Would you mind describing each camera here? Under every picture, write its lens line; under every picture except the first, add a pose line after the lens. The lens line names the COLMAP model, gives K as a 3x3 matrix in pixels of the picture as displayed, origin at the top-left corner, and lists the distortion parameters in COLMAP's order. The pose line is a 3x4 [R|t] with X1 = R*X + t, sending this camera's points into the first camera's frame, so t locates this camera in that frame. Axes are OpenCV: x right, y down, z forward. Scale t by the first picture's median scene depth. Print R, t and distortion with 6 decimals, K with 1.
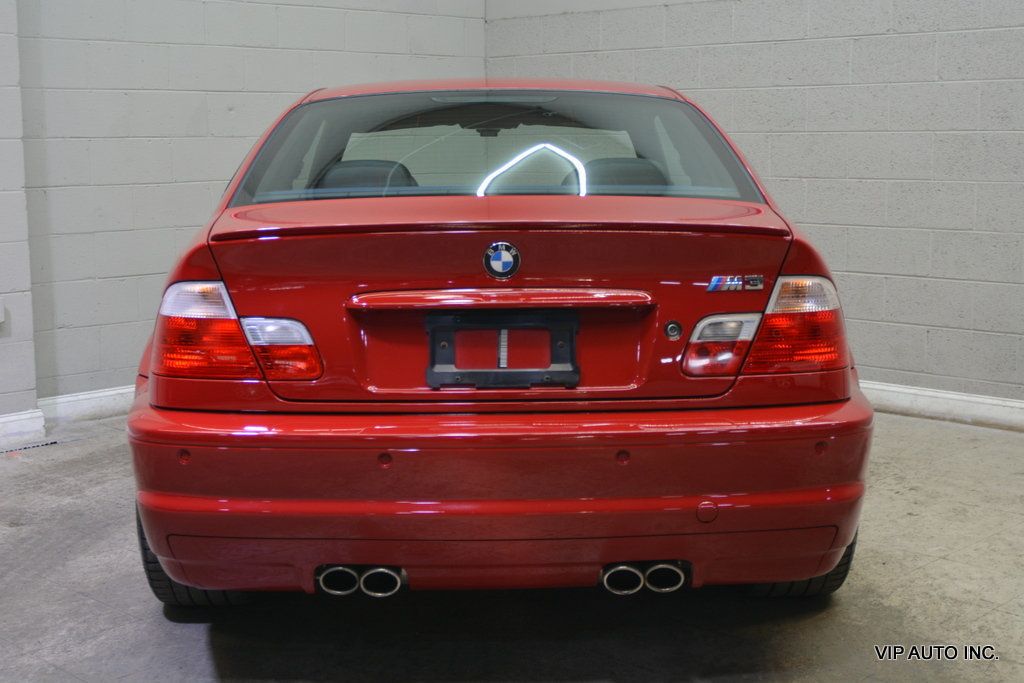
lens RADIAL K [[1456.2, 0, 513.2], [0, 1456.2, 339.7], [0, 0, 1]] dist [-0.015032, 0.000000]
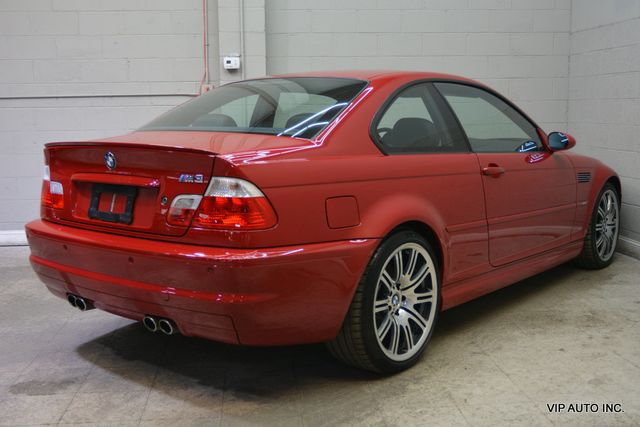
lens RADIAL K [[763.4, 0, 316.4], [0, 763.4, 213.6], [0, 0, 1]] dist [-0.022563, 0.000000]
pose [[0.752251, 0.086465, -0.653179, 0.495795], [-0.082716, 0.995902, 0.036570, -0.022998], [0.653664, 0.026519, 0.756320, 0.189035]]
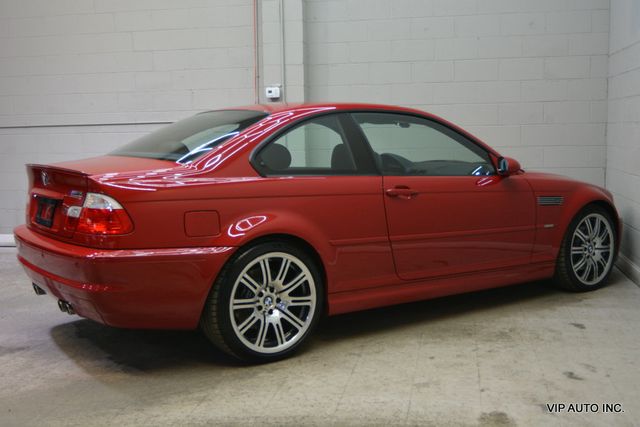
lens RADIAL K [[763.4, 0, 317.3], [0, 763.4, 215.6], [0, 0, 1]] dist [-0.022563, 0.000000]
pose [[0.538594, 0.090903, -0.837648, 0.772148], [-0.101702, 0.993908, 0.042468, -0.052019], [0.836405, 0.062317, 0.544558, 0.342486]]
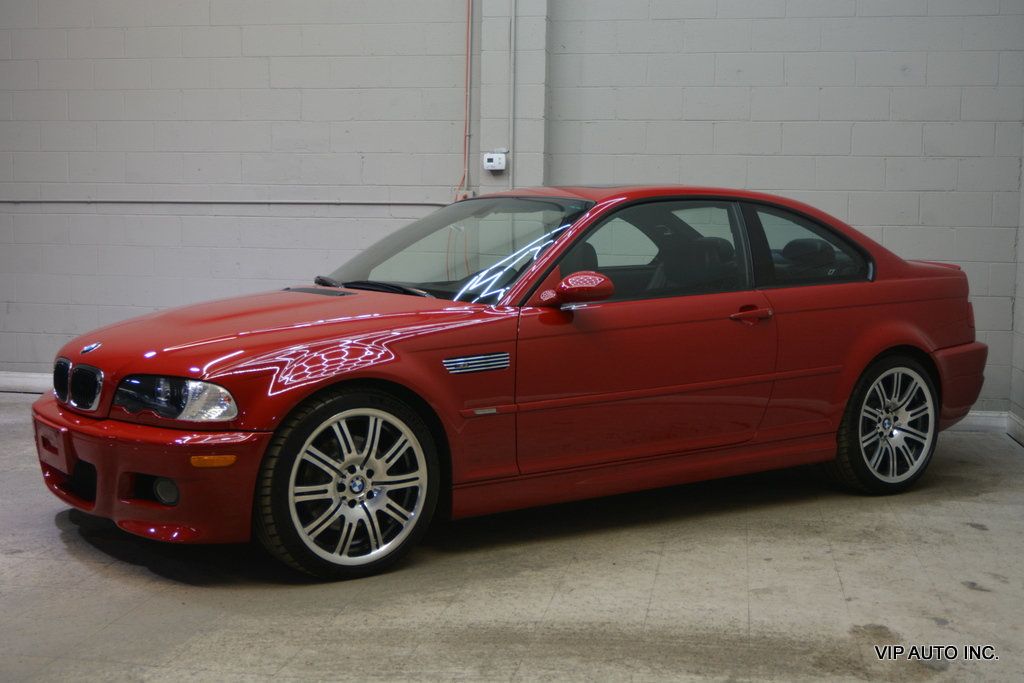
lens RADIAL K [[1334.1, 0, 506.9], [0, 1334.1, 345.2], [0, 0, 1]] dist [-0.010079, 0.000000]
pose [[0.545374, 0.091606, -0.833172, 0.850751], [-0.135114, 0.990619, 0.020476, -0.032294], [0.827231, 0.101406, 0.552635, 0.208044]]
